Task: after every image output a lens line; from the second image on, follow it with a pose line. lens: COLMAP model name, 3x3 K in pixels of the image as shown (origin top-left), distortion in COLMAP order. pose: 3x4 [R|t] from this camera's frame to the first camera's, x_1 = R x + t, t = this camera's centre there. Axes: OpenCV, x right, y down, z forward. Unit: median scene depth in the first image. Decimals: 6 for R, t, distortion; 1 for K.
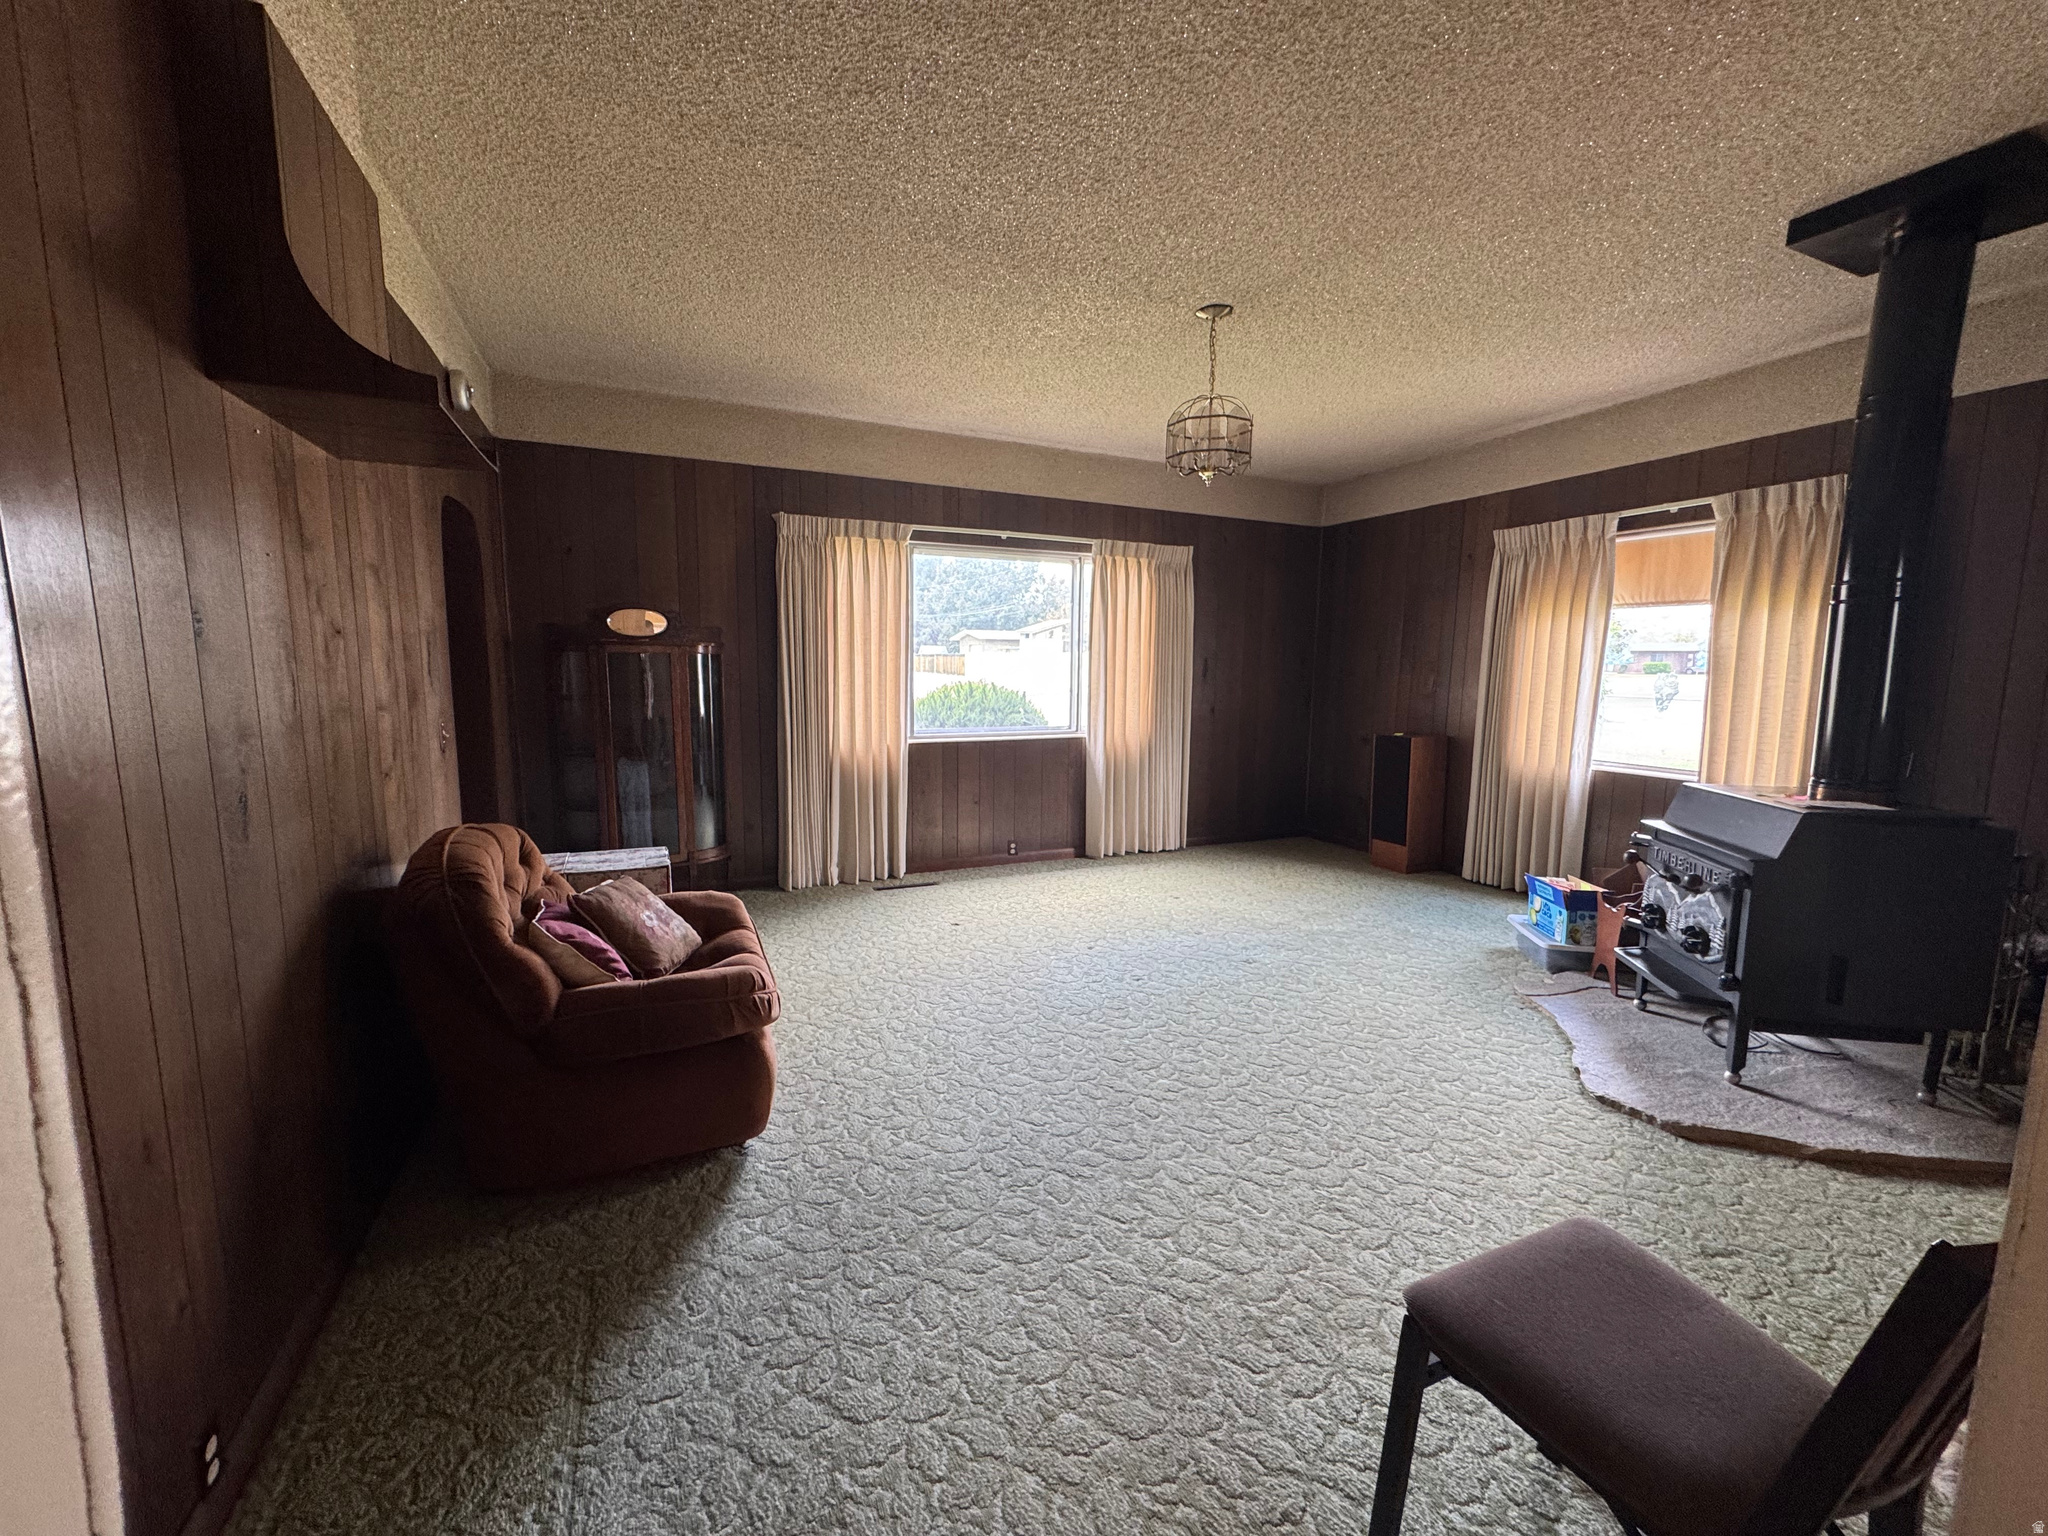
lens RADIAL K [[818.1, 0, 1026.0], [0, 818.1, 765.7], [0, 0, 1]] dist [-0.003048, 0.000846]
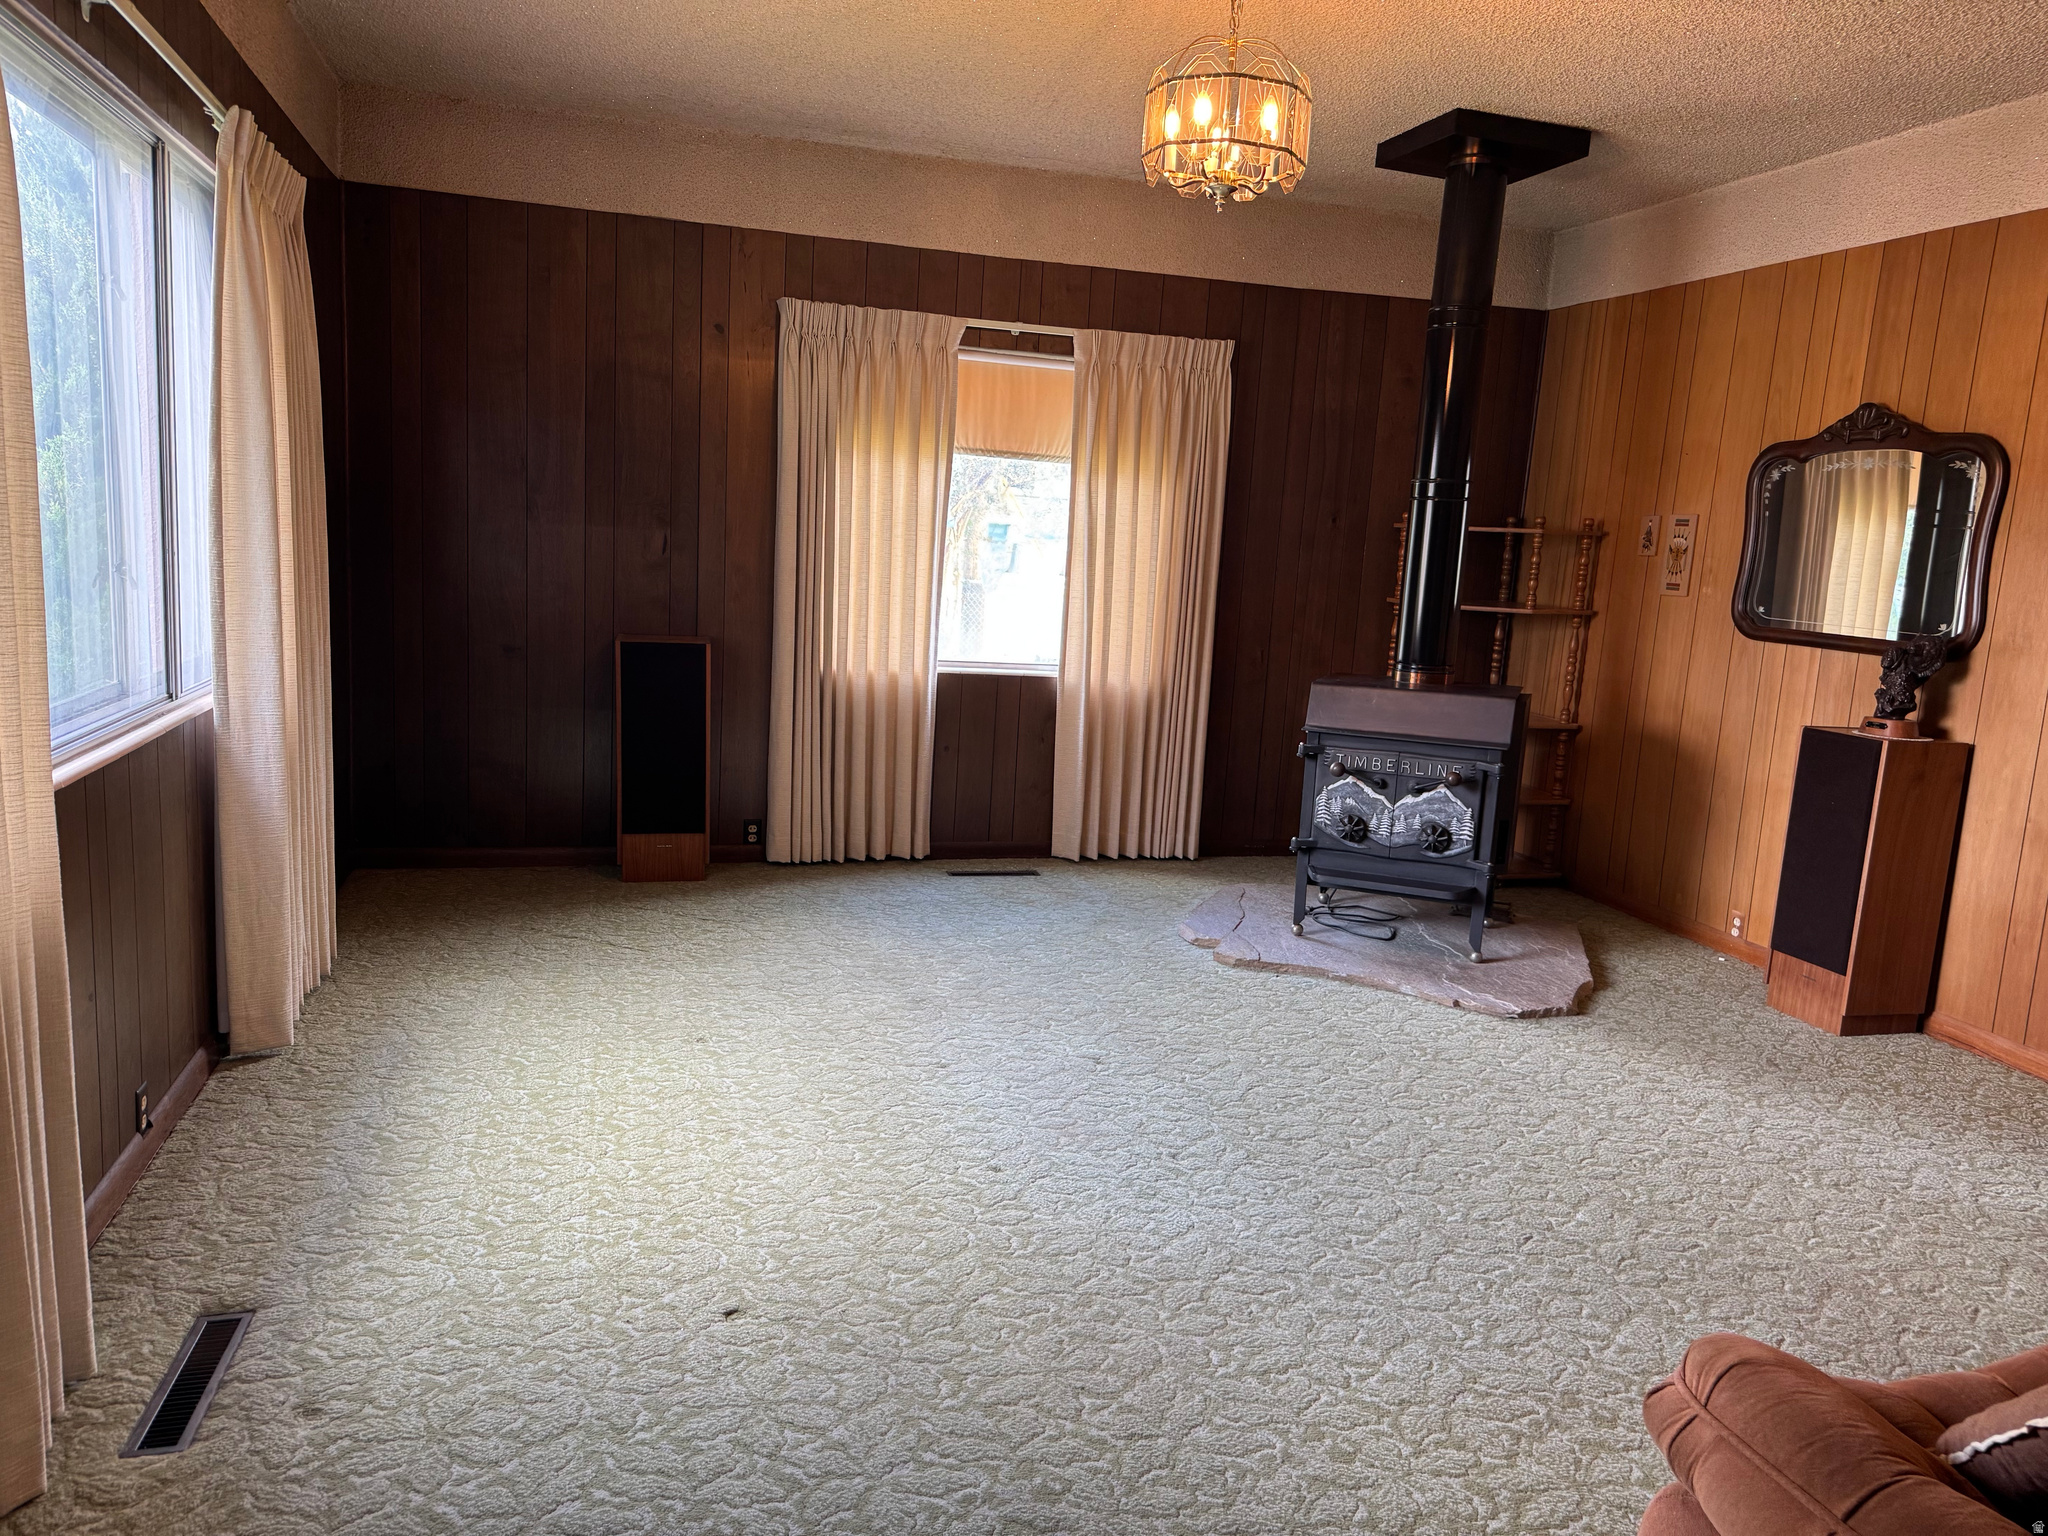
lens RADIAL K [[1435.0, 0, 1021.5], [0, 1435.0, 778.1], [0, 0, 1]] dist [0.063596, -0.078111]
pose [[0.145211, -0.164181, 0.975684, -0.674795], [0.061911, 0.985711, 0.156654, -0.117428], [-0.987462, 0.037658, 0.153301, 0.868183]]
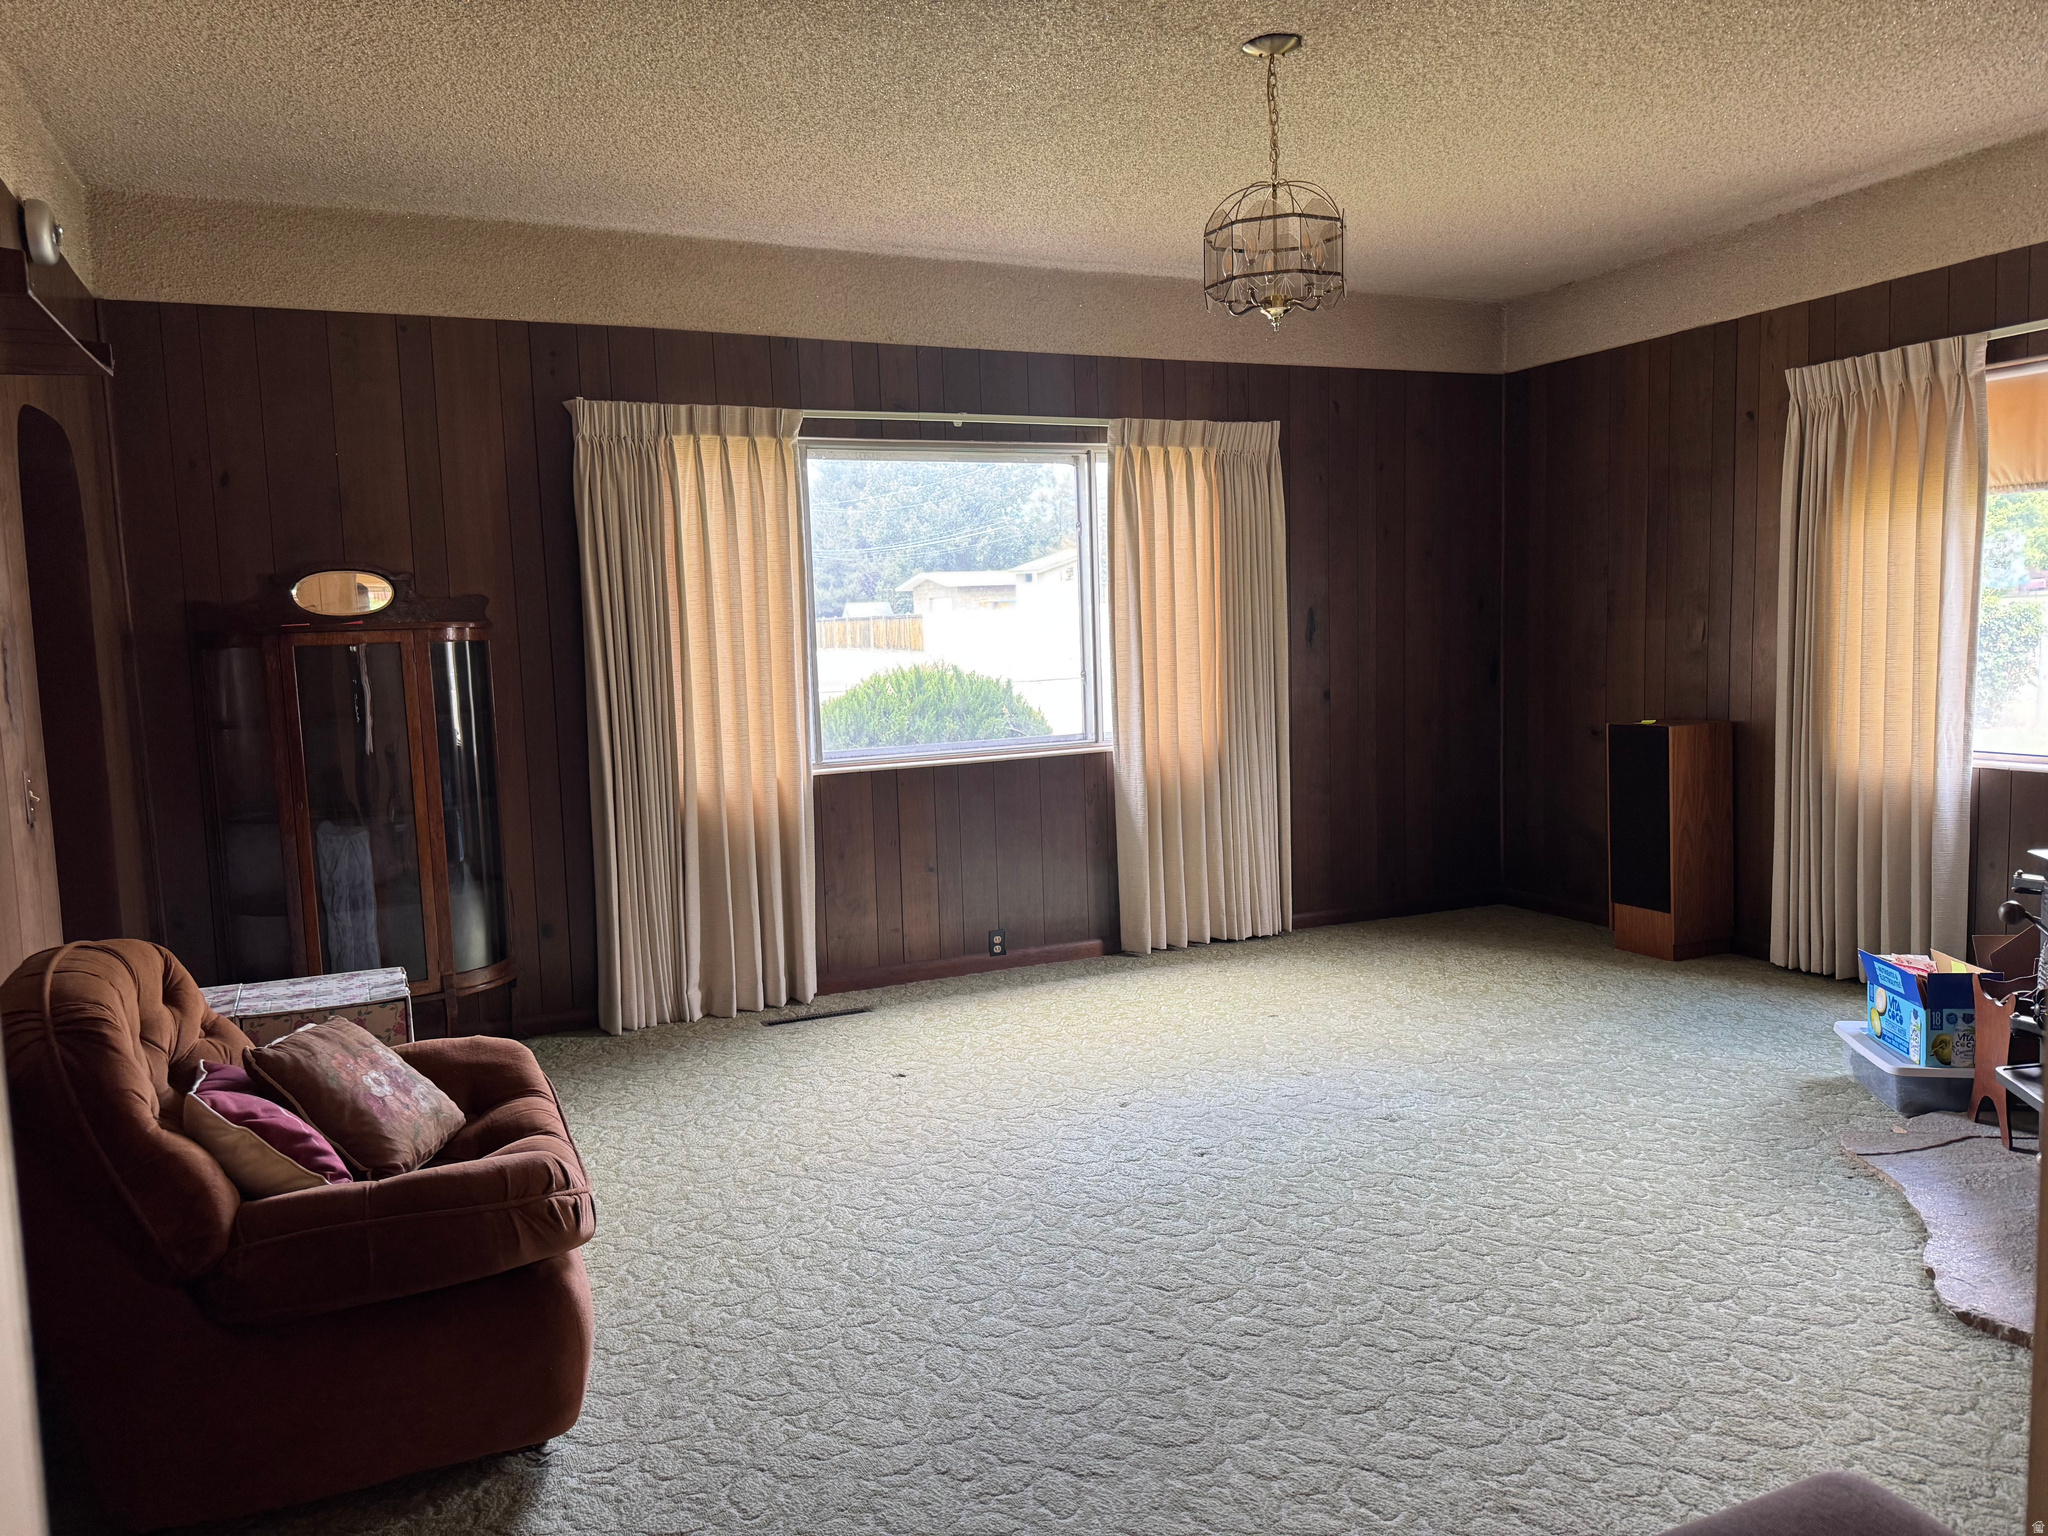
lens RADIAL K [[1435.0, 0, 1028.2], [0, 1435.0, 763.6], [0, 0, 1]] dist [0.063596, -0.078111]
pose [[0.998951, -0.045341, -0.006487, 0.027207], [0.045145, 0.998596, -0.027707, -0.000088], [0.007734, 0.027385, 0.999595, -0.055032]]
